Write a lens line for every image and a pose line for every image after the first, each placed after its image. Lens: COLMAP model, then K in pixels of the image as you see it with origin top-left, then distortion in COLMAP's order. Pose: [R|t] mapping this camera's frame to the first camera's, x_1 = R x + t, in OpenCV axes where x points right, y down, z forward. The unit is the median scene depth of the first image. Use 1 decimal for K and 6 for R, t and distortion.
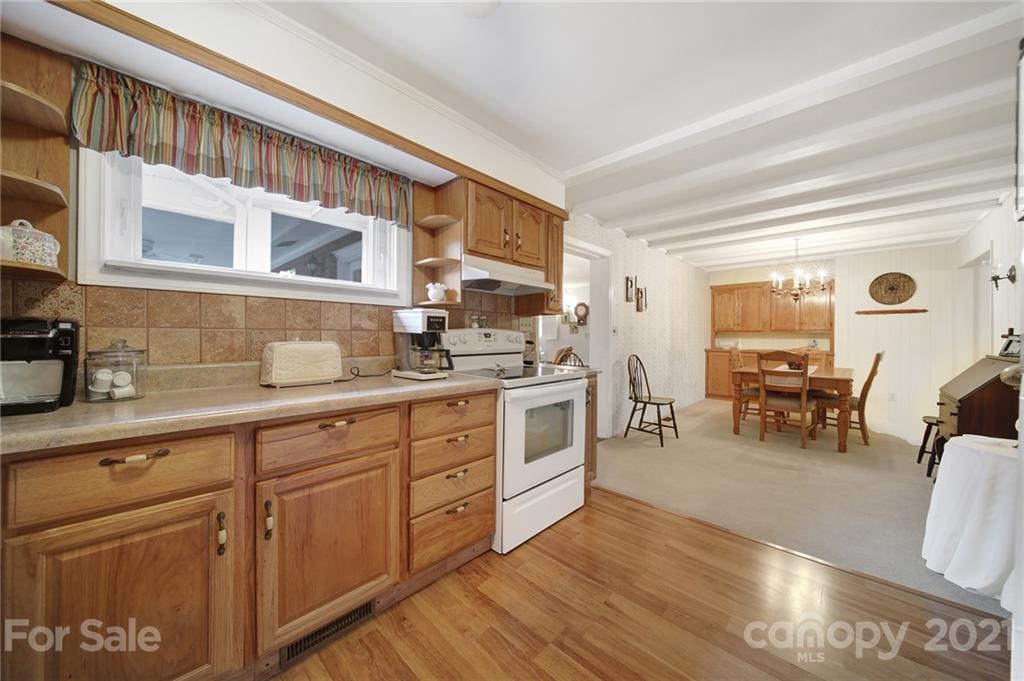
lens RADIAL K [[357.6, 0, 511.6], [0, 357.6, 335.3], [0, 0, 1]] dist [0.000526, -0.001881]
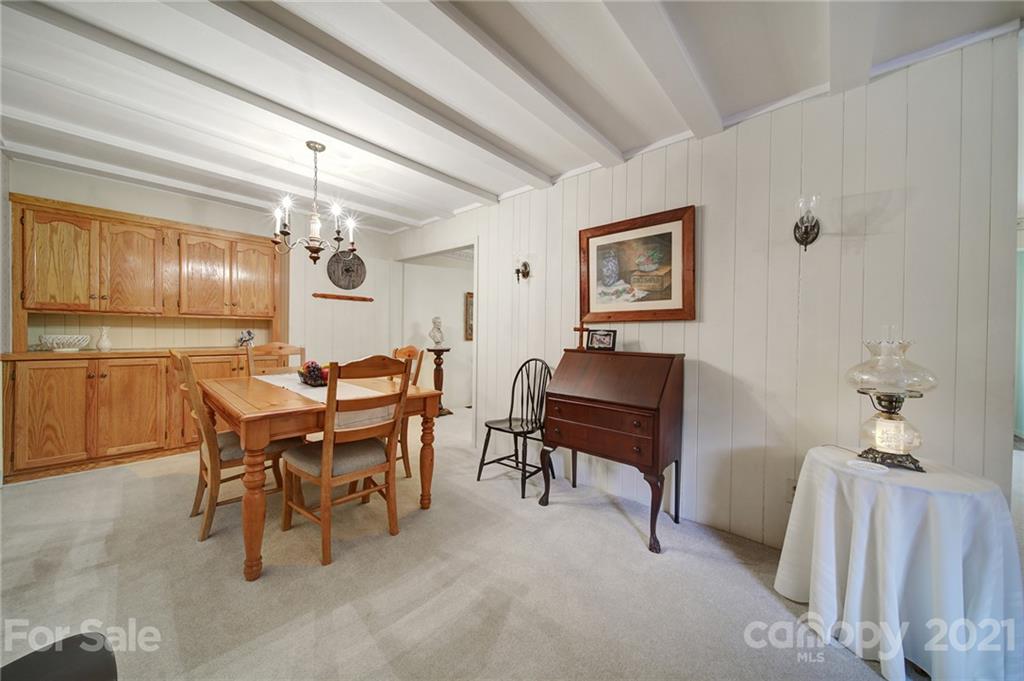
lens RADIAL K [[357.6, 0, 509.4], [0, 357.6, 334.9], [0, 0, 1]] dist [0.000526, -0.001881]
pose [[-0.025815, -0.011647, 0.999599, 0.274320], [-0.017345, 0.999787, 0.011201, 0.007701], [-0.999516, -0.017049, -0.026011, 0.844423]]
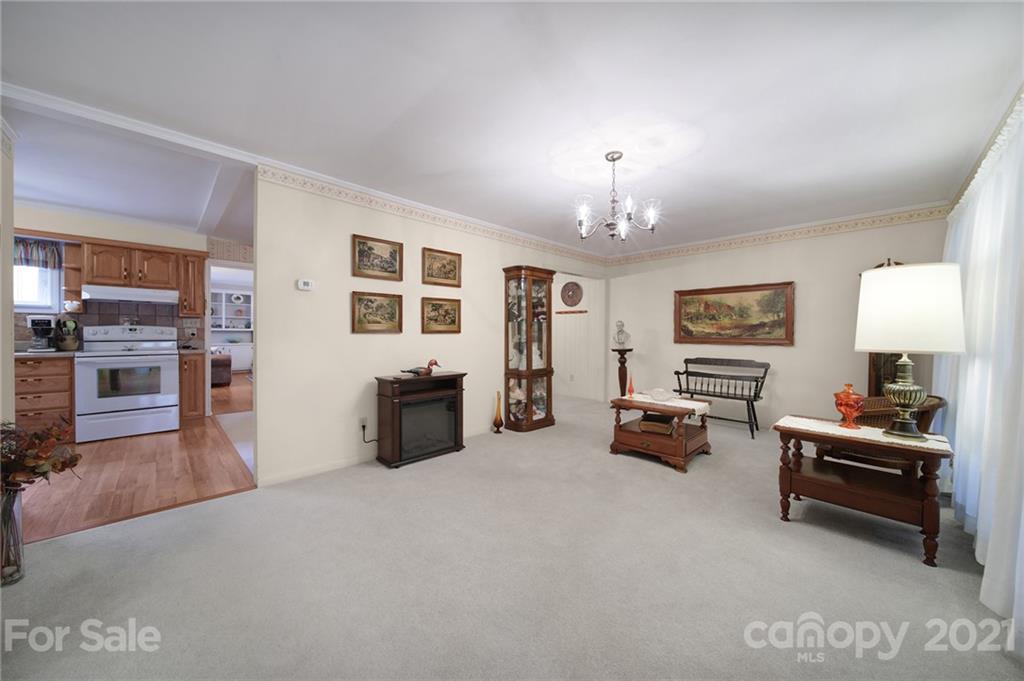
lens RADIAL K [[357.6, 0, 511.5], [0, 357.6, 335.8], [0, 0, 1]] dist [0.000526, -0.001881]
pose [[0.999364, 0.000058, -0.035652, 1.187672], [0.000376, 0.999926, 0.012174, 0.005598], [0.035650, -0.012179, 0.999290, -0.412732]]
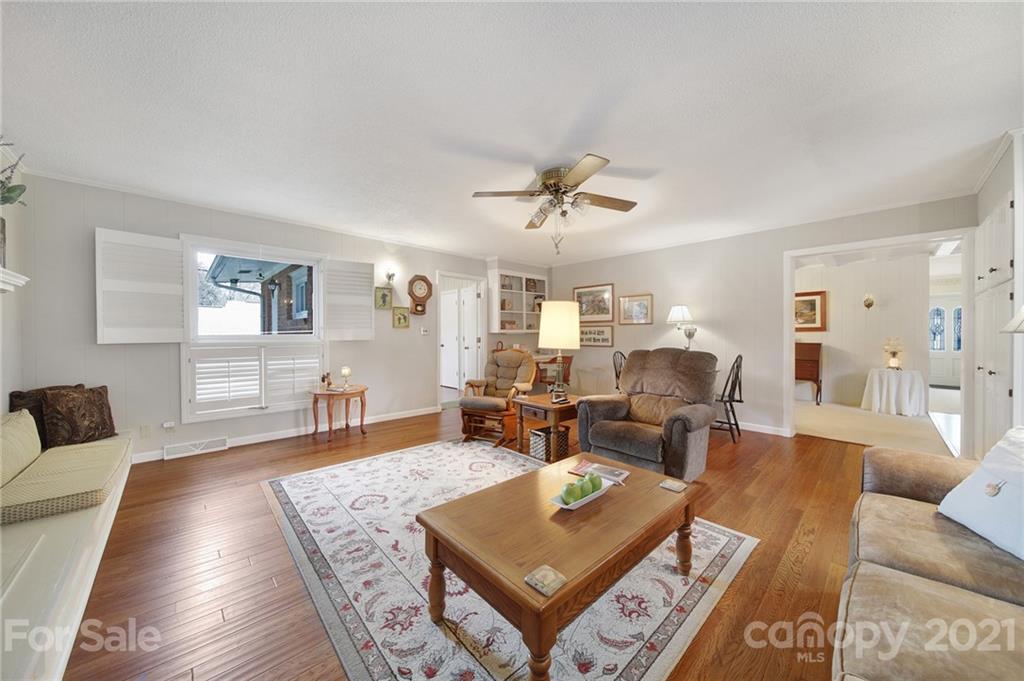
lens RADIAL K [[357.6, 0, 514.3], [0, 357.6, 334.8], [0, 0, 1]] dist [0.000526, -0.001881]
pose [[0.043734, -0.006073, 0.999025, -0.871117], [-0.006145, 0.999961, 0.006347, 0.000856], [-0.999024, -0.006416, 0.043695, 1.903385]]
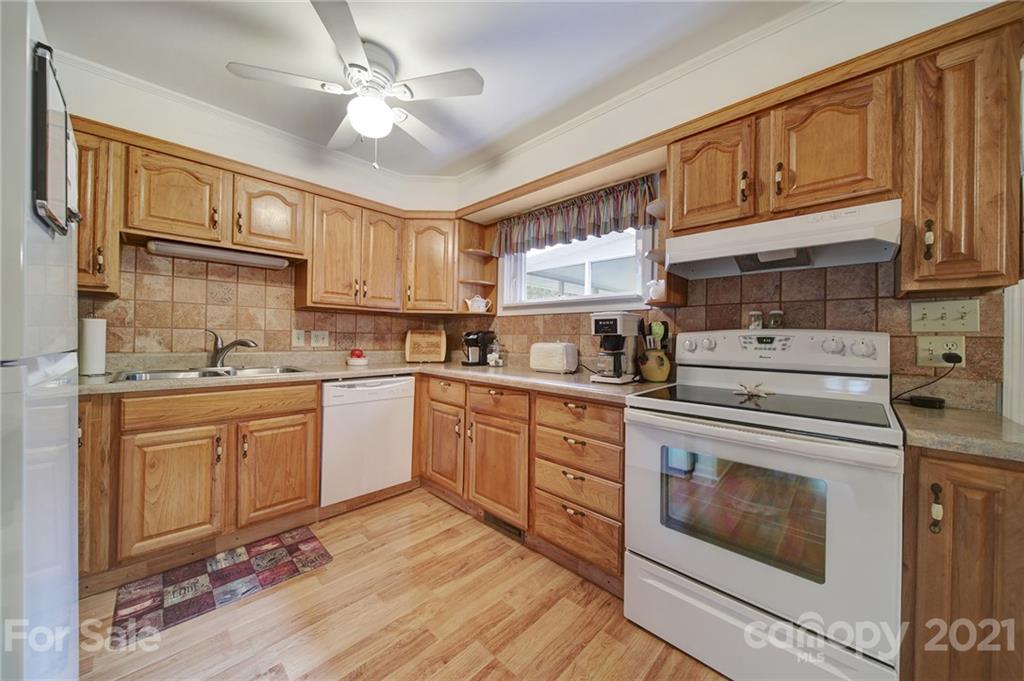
lens RADIAL K [[357.6, 0, 511.4], [0, 357.6, 336.2], [0, 0, 1]] dist [0.000526, -0.001881]
pose [[-0.008723, -0.010518, -0.999907, 0.382415], [-0.013858, 0.999850, -0.010396, 0.003896], [0.999866, 0.013766, -0.008868, 0.370657]]
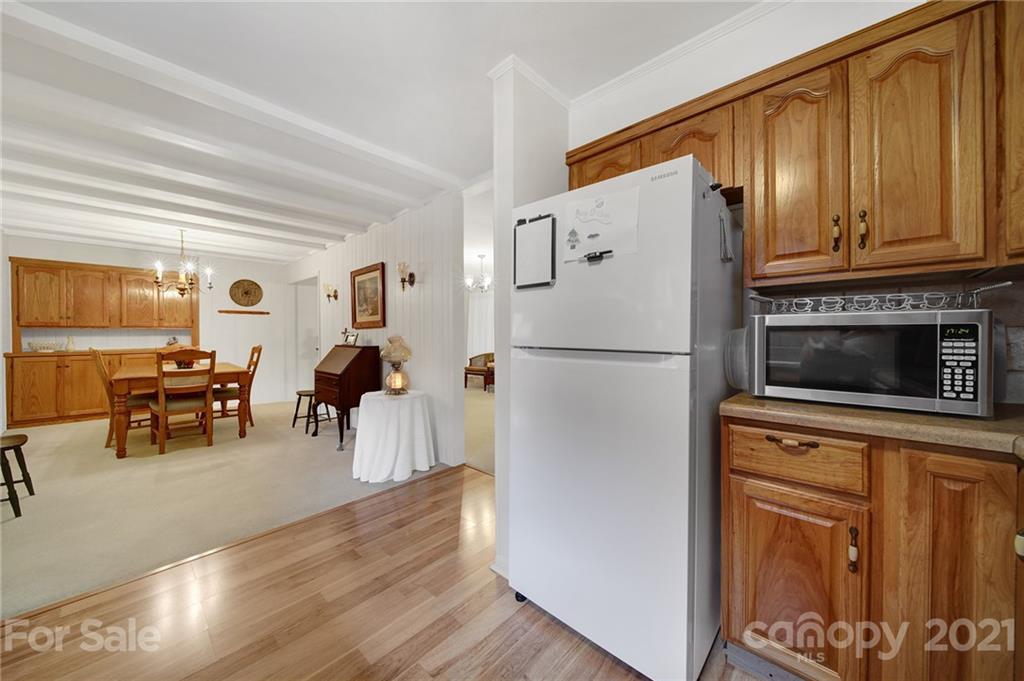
lens RADIAL K [[357.6, 0, 508.6], [0, 357.6, 334.3], [0, 0, 1]] dist [0.000526, -0.001881]
pose [[-0.005657, -0.006234, 0.999965, -0.183133], [-0.000552, 0.999980, 0.006231, -0.000860], [-0.999984, -0.000516, -0.005660, 0.171082]]
